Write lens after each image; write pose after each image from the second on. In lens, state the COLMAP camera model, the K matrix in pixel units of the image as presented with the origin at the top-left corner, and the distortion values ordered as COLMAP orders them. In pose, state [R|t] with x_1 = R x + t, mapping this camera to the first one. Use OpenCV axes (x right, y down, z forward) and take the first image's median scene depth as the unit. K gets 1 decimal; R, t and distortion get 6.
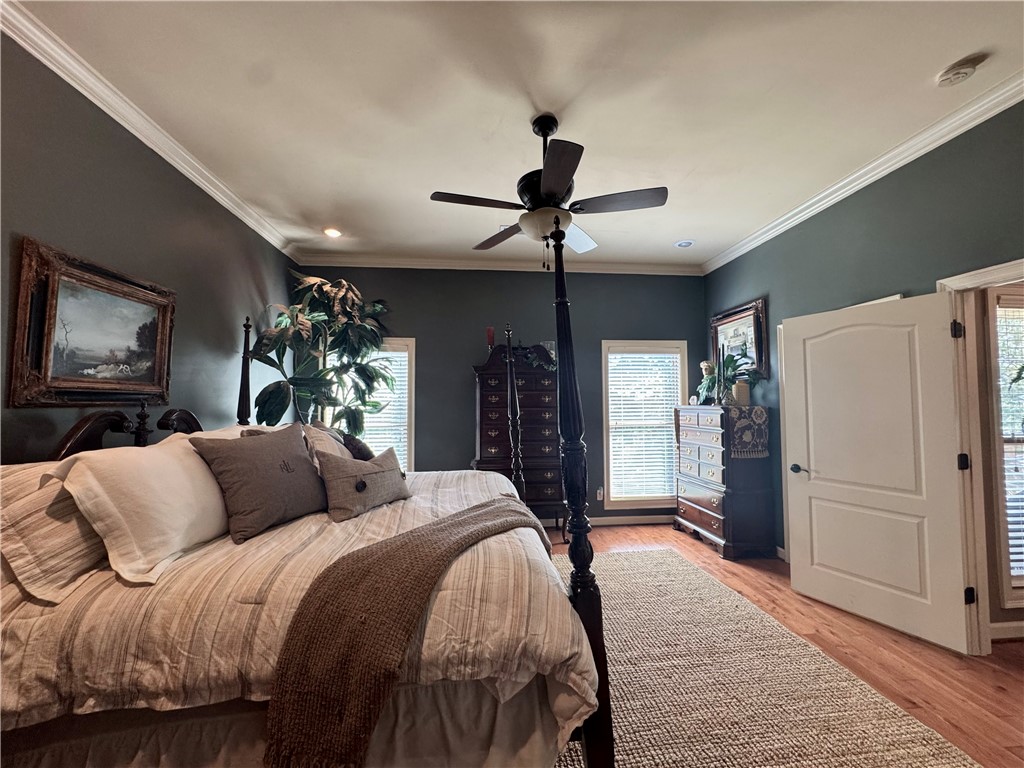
lens RADIAL K [[409.5, 0, 512.0], [0, 409.5, 380.2], [0, 0, 1]] dist [-0.004080, -0.000353]
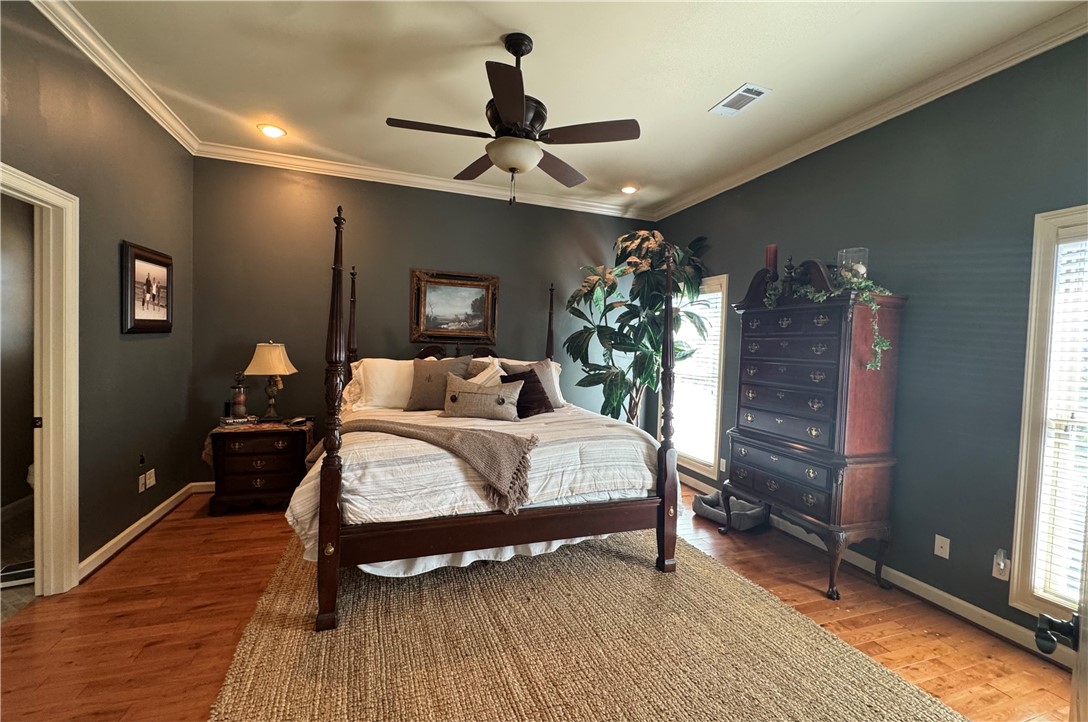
lens RADIAL K [[447.7, 0, 544.6], [0, 447.7, 360.3], [0, 0, 1]] dist [-0.001605, -0.000058]
pose [[0.246570, 0.045046, -0.968078, 1.133871], [0.018146, 0.998529, 0.051084, 0.038852], [0.968955, -0.030163, 0.245390, 0.821153]]
